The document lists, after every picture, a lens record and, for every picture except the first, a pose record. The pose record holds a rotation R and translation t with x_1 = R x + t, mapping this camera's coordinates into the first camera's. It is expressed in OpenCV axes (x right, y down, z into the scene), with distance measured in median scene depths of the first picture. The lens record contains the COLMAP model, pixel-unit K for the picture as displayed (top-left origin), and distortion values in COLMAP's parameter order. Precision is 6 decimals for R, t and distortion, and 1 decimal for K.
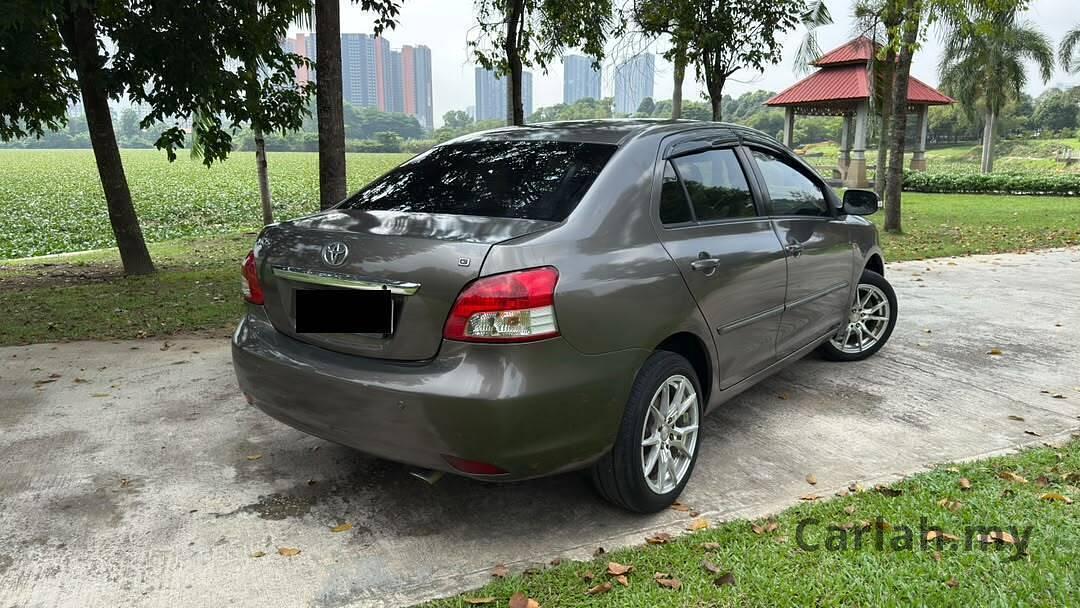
lens RADIAL K [[836.2, 0, 540.0], [0, 836.2, 304.0], [0, 0, 1]] dist [0.102884, -0.170727]
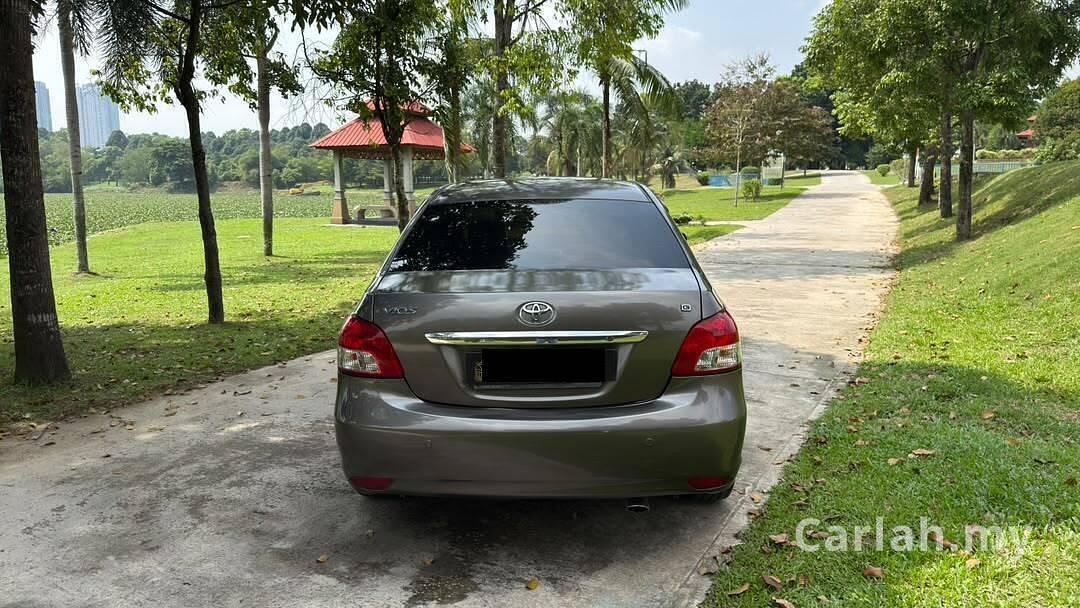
lens RADIAL K [[836.2, 0, 540.0], [0, 836.2, 304.0], [0, 0, 1]] dist [0.102884, -0.170727]
pose [[0.772758, -0.092727, 0.627891, -0.185993], [0.117684, 0.993049, 0.001818, -0.015455], [-0.623695, 0.072488, 0.778299, 0.041517]]
